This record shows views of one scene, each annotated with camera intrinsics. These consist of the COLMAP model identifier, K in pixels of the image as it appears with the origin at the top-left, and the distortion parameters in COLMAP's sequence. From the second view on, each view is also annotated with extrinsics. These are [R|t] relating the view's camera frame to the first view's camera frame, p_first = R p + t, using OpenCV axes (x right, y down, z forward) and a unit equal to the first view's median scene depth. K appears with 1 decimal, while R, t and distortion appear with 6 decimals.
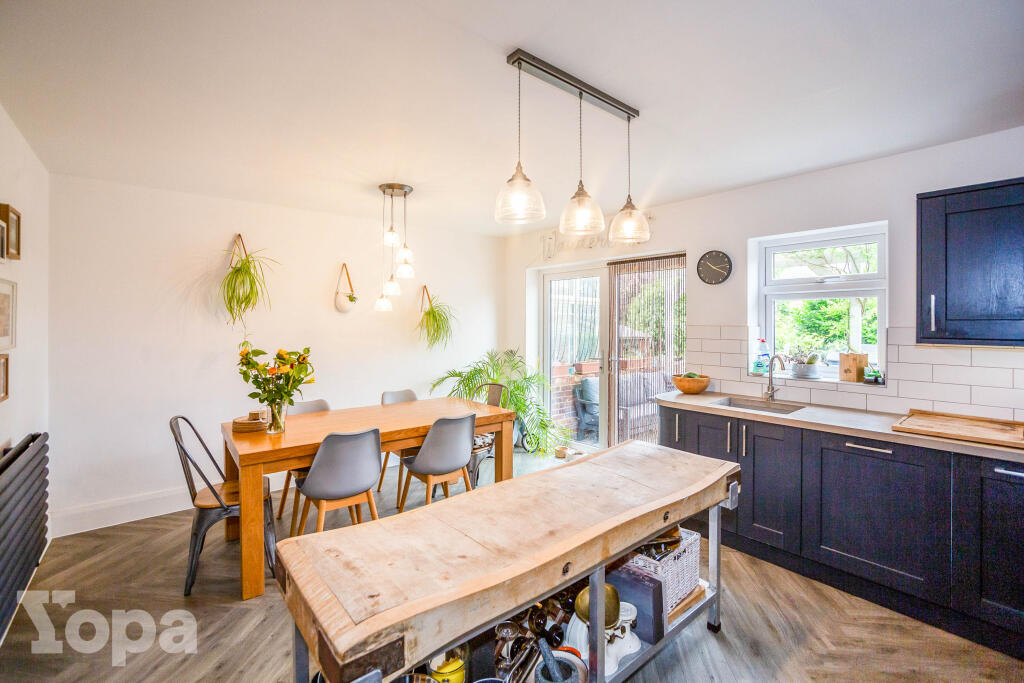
lens RADIAL K [[436.0, 0, 513.2], [0, 436.0, 319.7], [0, 0, 1]] dist [-0.032588, -0.000056]
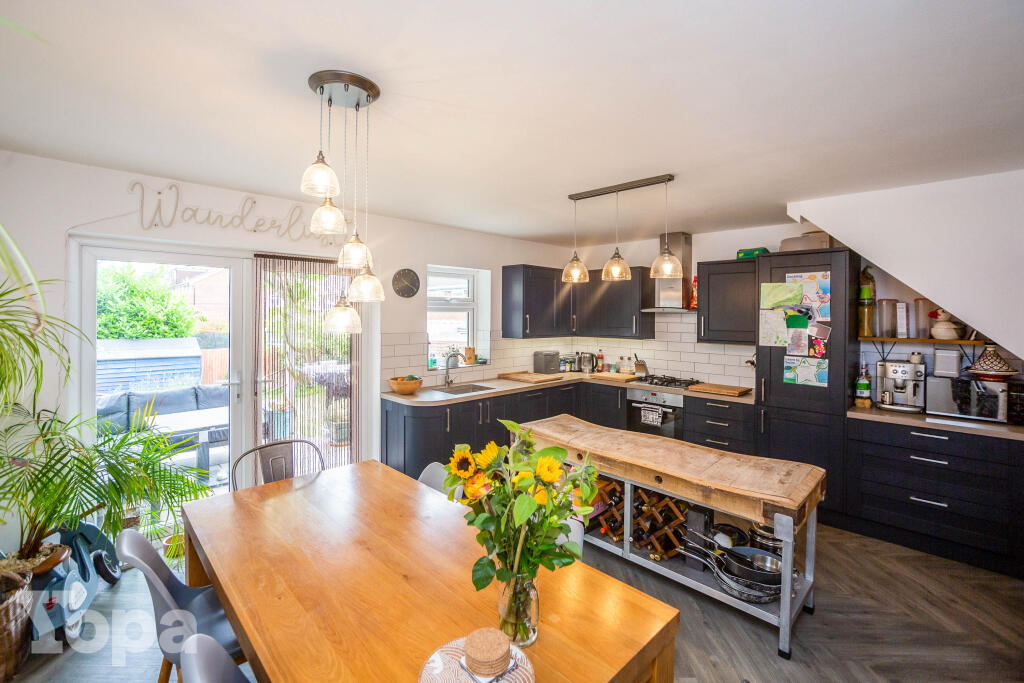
lens RADIAL K [[449.6, 0, 508.2], [0, 449.6, 313.3], [0, 0, 1]] dist [-0.044952, 0.022415]
pose [[-0.074708, -0.001568, 0.997204, -0.890720], [-0.008641, 0.999962, 0.000925, -0.050646], [-0.997168, -0.008548, -0.074719, 0.953238]]
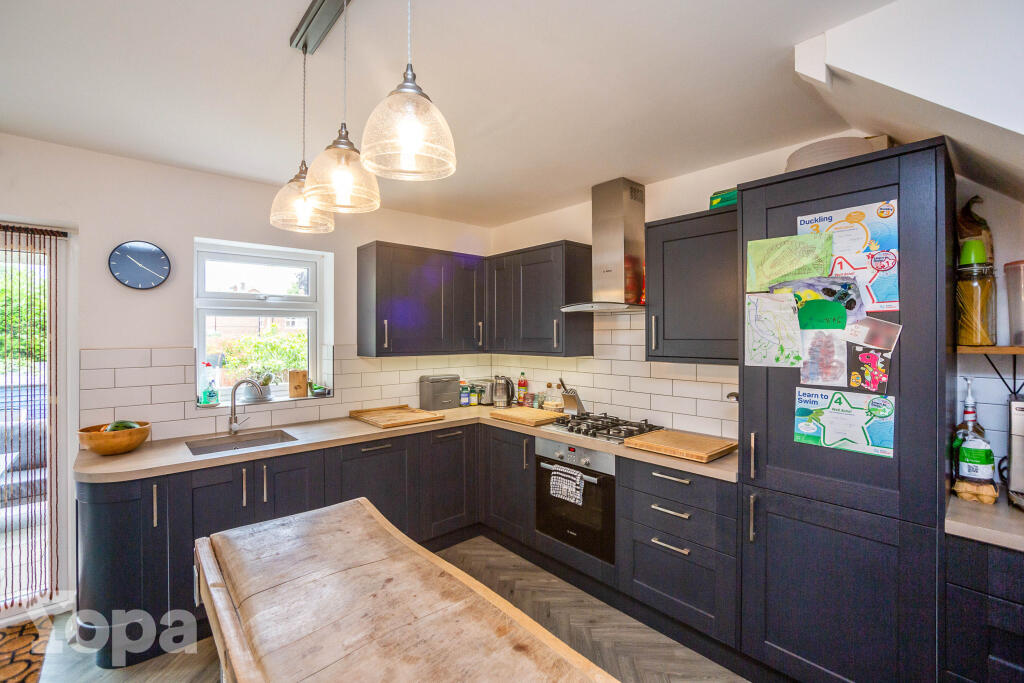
lens RADIAL K [[444.2, 0, 509.3], [0, 444.2, 334.9], [0, 0, 1]] dist [-0.032532, 0.011813]
pose [[-0.027005, -0.001796, 0.999634, -0.299459], [0.001416, 0.999997, 0.001835, -0.009524], [-0.999634, 0.001465, -0.027003, 0.495978]]
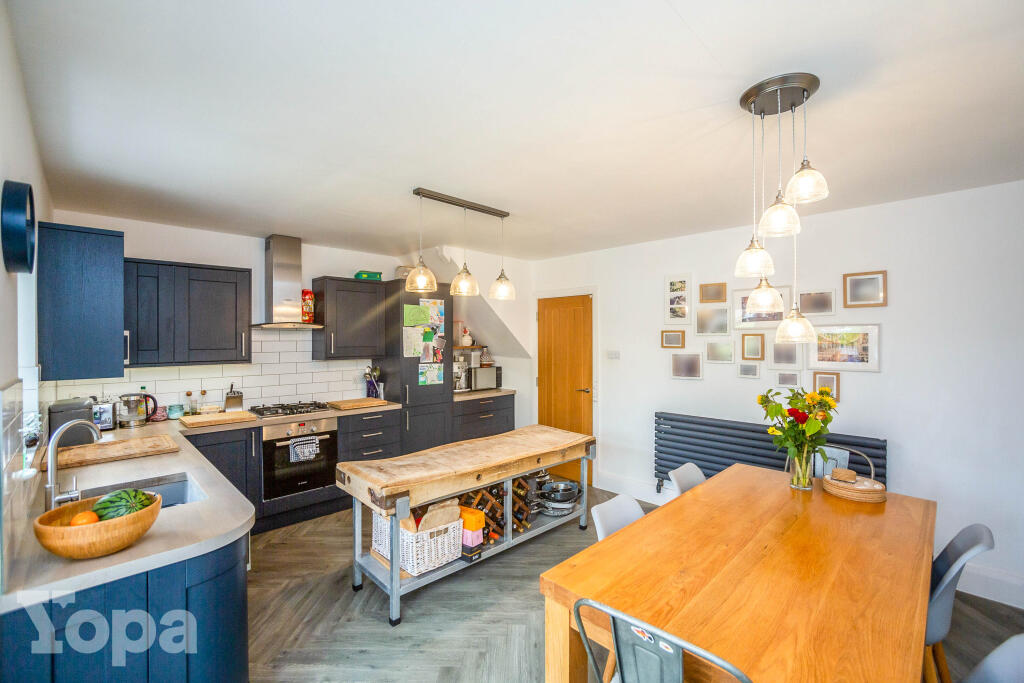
lens RADIAL K [[444.2, 0, 509.3], [0, 444.2, 334.9], [0, 0, 1]] dist [-0.032532, 0.011813]
pose [[-0.997586, 0.000315, -0.069448, 0.071880], [0.000805, 0.999975, -0.007021, -0.028189], [0.069444, -0.007060, -0.997561, 1.651540]]
